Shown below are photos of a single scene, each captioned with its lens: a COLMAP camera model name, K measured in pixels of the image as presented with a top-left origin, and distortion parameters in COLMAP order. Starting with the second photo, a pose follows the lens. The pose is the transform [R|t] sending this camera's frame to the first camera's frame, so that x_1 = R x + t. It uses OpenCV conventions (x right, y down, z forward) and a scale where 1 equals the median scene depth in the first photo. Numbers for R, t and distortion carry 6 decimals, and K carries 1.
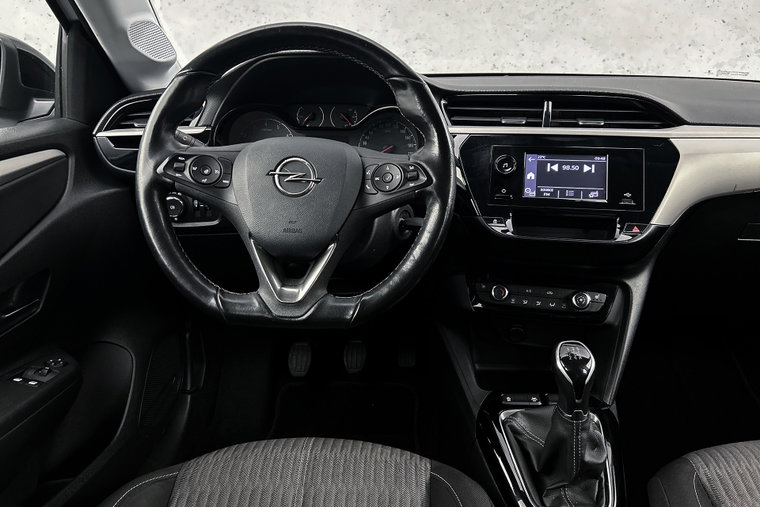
lens RADIAL K [[577.7, 0, 380.8], [0, 577.7, 253.0], [0, 0, 1]] dist [0.057150, -0.068047]
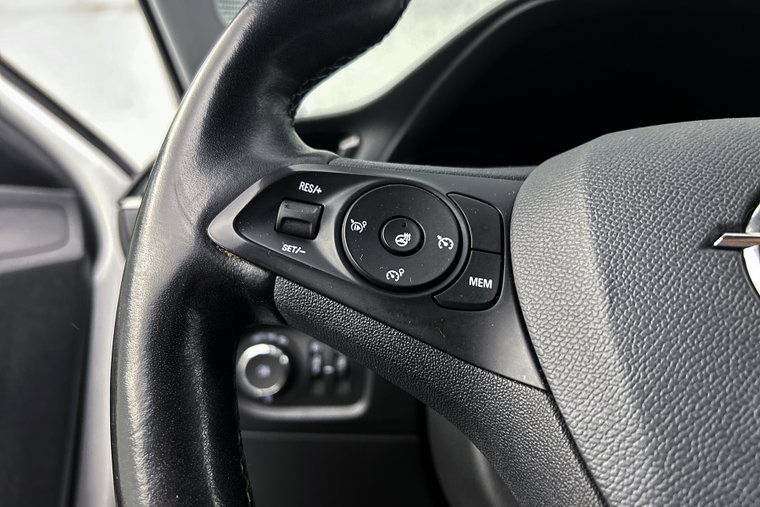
lens RADIAL K [[577.7, 0, 378.0], [0, 577.7, 254.0], [0, 0, 1]] dist [0.057150, -0.068047]
pose [[0.985588, 0.008891, -0.168931, -0.219957], [-0.053766, 0.963300, -0.262987, -0.057556], [0.160394, 0.268279, 0.949895, 0.628744]]
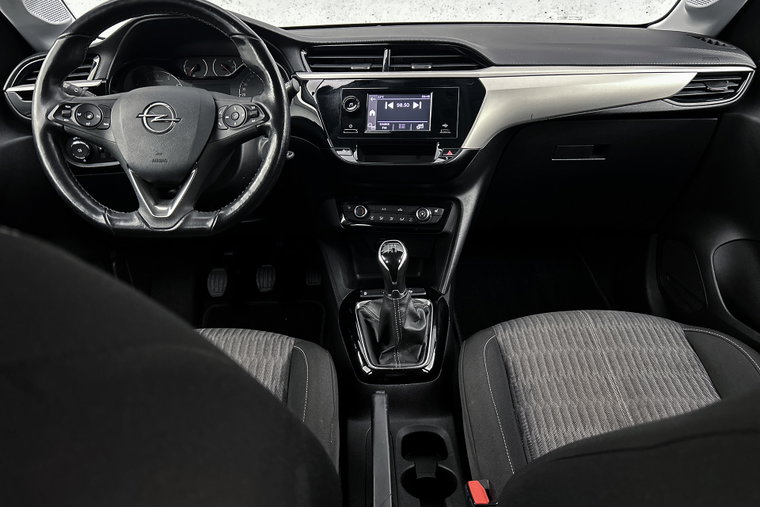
lens RADIAL K [[577.7, 0, 381.7], [0, 577.7, 259.6], [0, 0, 1]] dist [0.057150, -0.068047]
pose [[0.997930, -0.047681, 0.043153, 0.213818], [0.043317, 0.994346, 0.096953, 0.059291], [-0.047531, -0.094883, 0.994353, -0.258312]]
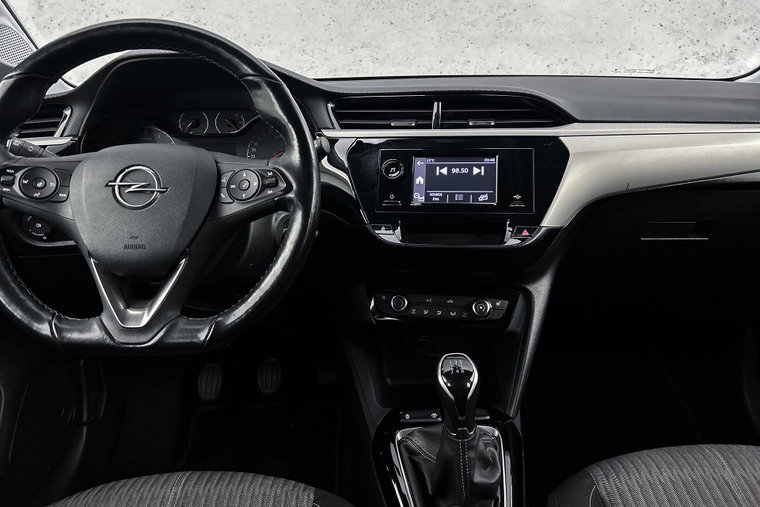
lens RADIAL K [[577.7, 0, 379.4], [0, 577.7, 253.3], [0, 0, 1]] dist [0.057150, -0.068047]
pose [[0.998003, -0.035894, 0.051975, 0.141062], [0.036727, 0.999210, -0.015166, -0.000838], [-0.051390, 0.017044, 0.998533, 0.059679]]
